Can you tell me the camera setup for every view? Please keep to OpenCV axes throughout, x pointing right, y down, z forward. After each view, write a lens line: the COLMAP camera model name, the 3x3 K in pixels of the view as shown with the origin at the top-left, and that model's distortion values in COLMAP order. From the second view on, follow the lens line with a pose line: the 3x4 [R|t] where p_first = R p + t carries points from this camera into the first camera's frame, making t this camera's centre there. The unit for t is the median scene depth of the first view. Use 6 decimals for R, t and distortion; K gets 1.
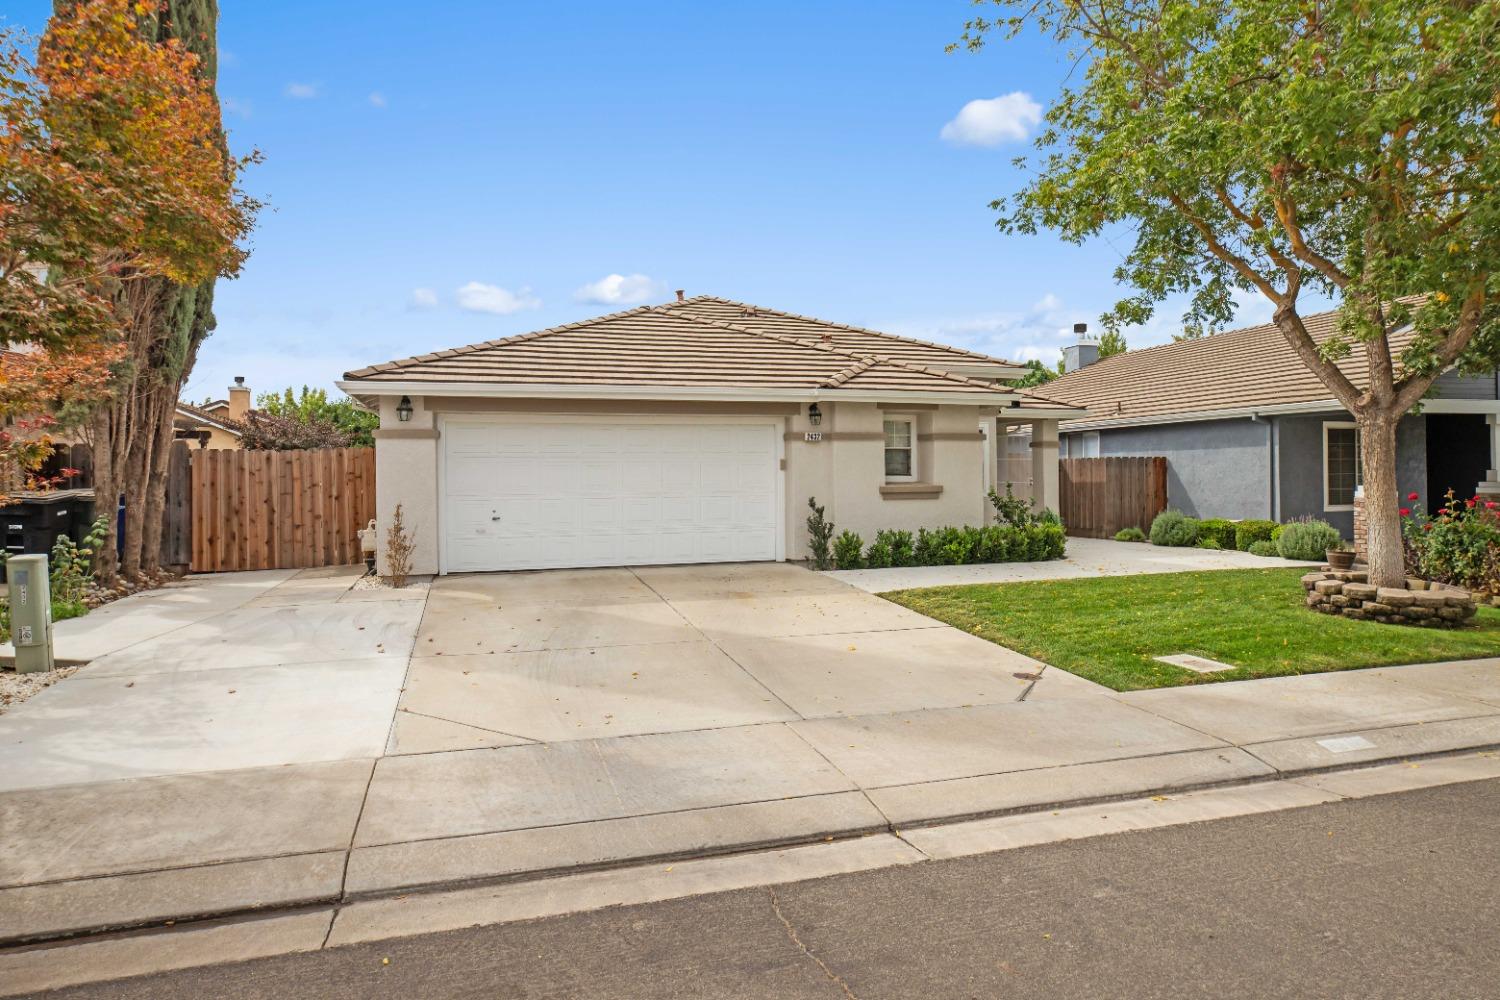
lens RADIAL K [[856.5, 0, 744.4], [0, 856.5, 470.2], [0, 0, 1]] dist [-0.012562, 0.000055]
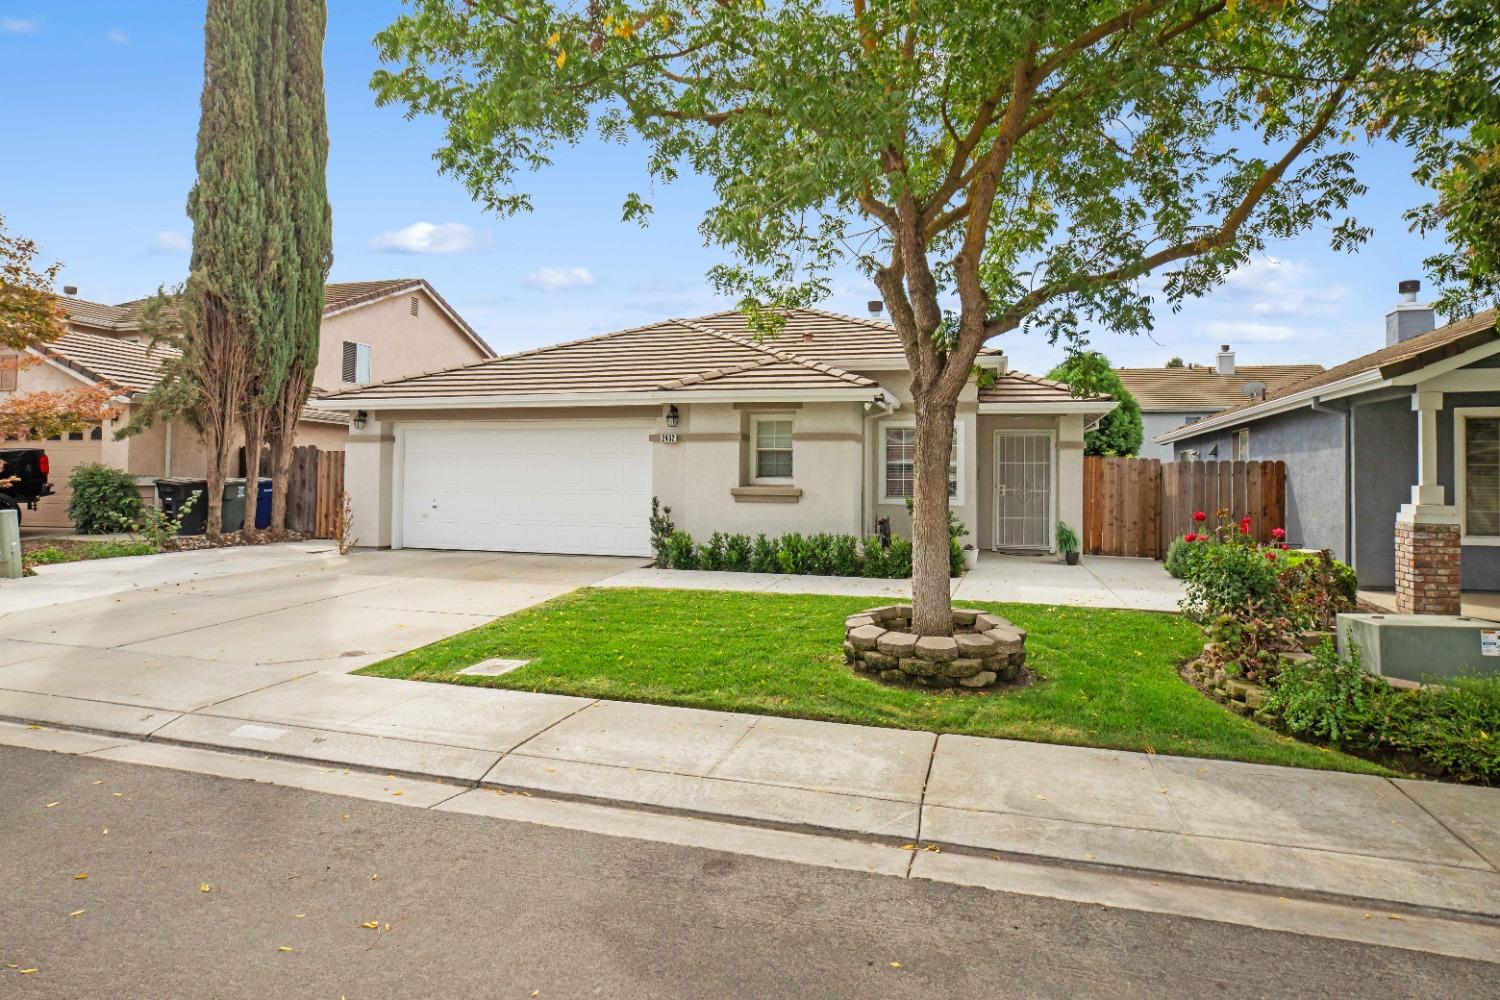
lens RADIAL K [[856.5, 0, 744.4], [0, 856.5, 470.2], [0, 0, 1]] dist [-0.012562, 0.000055]
pose [[0.838967, 0.010502, -0.544081, 0.716305], [-0.014157, 0.999897, -0.002530, 0.000705], [0.543998, 0.009825, 0.839029, 0.188153]]
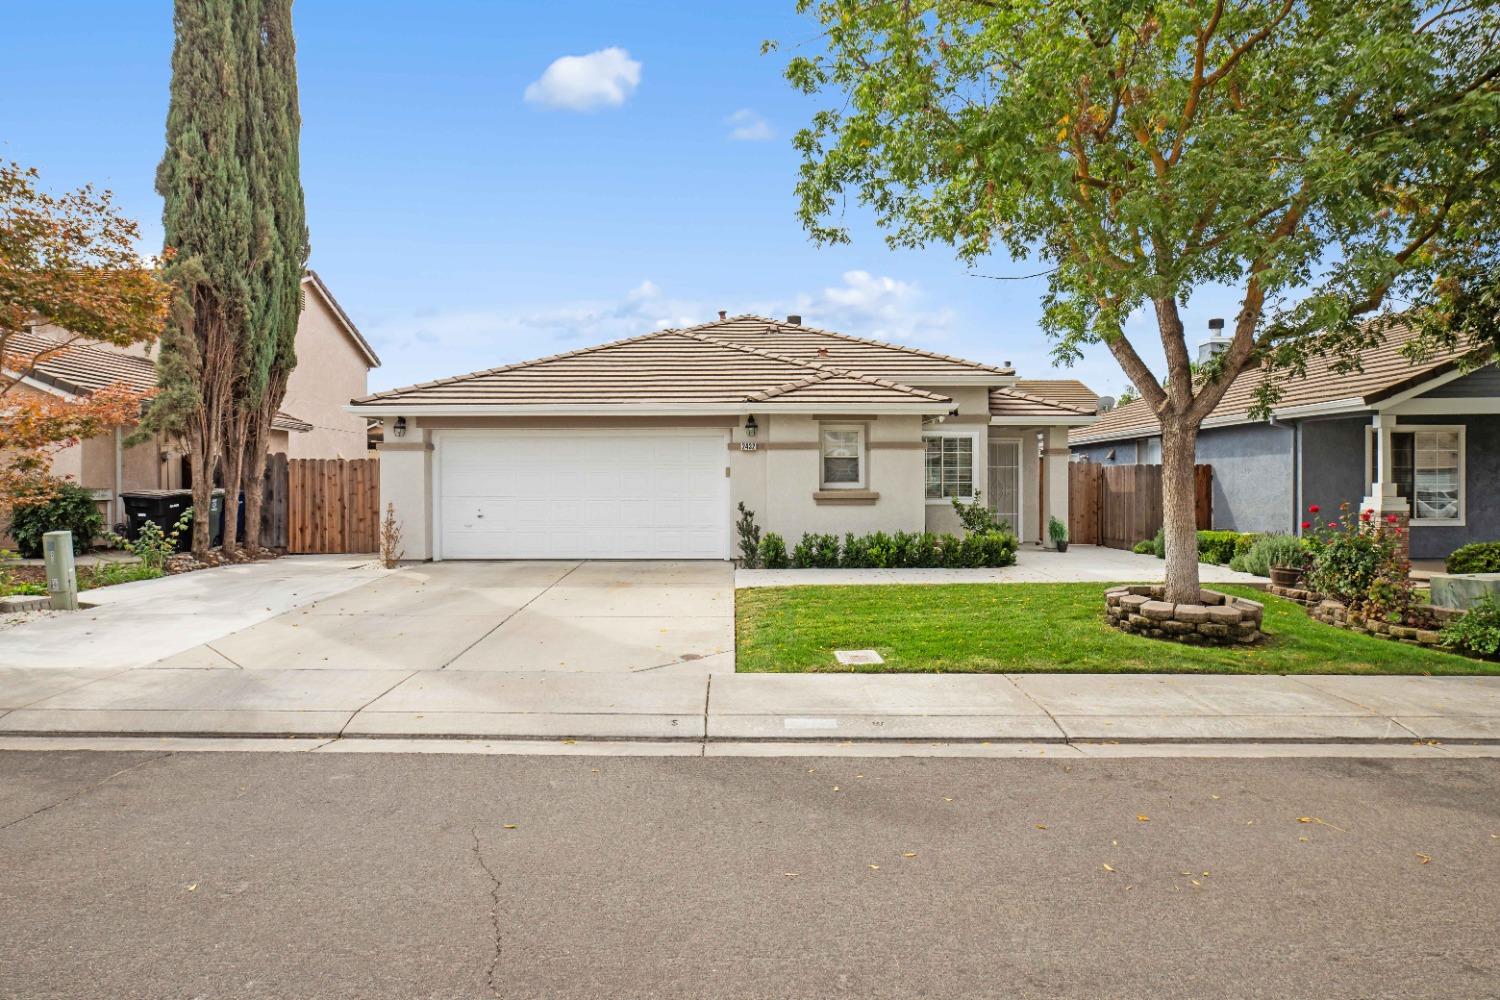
lens RADIAL K [[844.3, 0, 741.2], [0, 844.3, 493.0], [0, 0, 1]] dist [-0.011627, 0.000470]
pose [[0.957385, 0.009465, -0.288661, 0.382866], [-0.003950, 0.999798, 0.019684, -0.000944], [0.288789, -0.017705, 0.957229, -0.034332]]
